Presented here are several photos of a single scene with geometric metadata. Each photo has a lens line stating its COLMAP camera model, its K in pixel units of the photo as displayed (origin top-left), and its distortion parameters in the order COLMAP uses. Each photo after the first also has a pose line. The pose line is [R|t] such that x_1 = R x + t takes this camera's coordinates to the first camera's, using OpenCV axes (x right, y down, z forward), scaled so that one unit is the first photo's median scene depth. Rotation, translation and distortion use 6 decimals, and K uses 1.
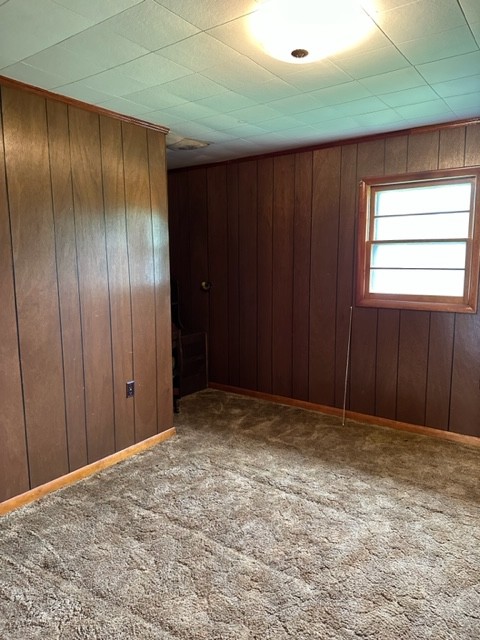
lens RADIAL K [[453.0, 0, 240.0], [0, 453.0, 320.0], [0, 0, 1]] dist [0.045316, -0.046883]
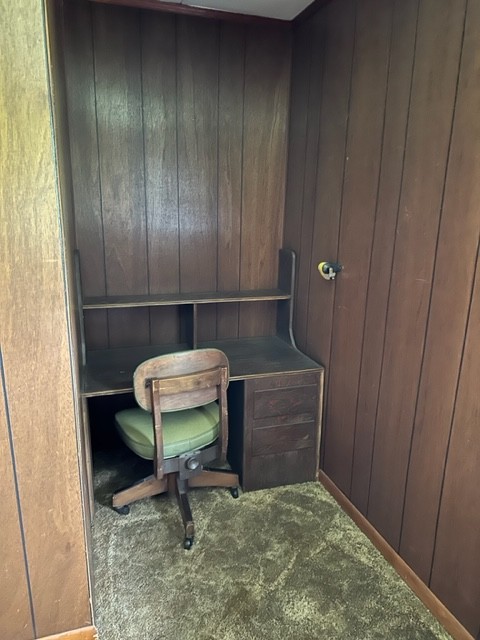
lens RADIAL K [[450.1, 0, 240.0], [0, 450.1, 320.0], [0, 0, 1]] dist [0.084705, -0.105875]
pose [[0.798338, 0.169913, -0.577742, 0.123054], [-0.103254, 0.983785, 0.146651, -0.087082], [0.593291, -0.057423, 0.802937, 0.616167]]
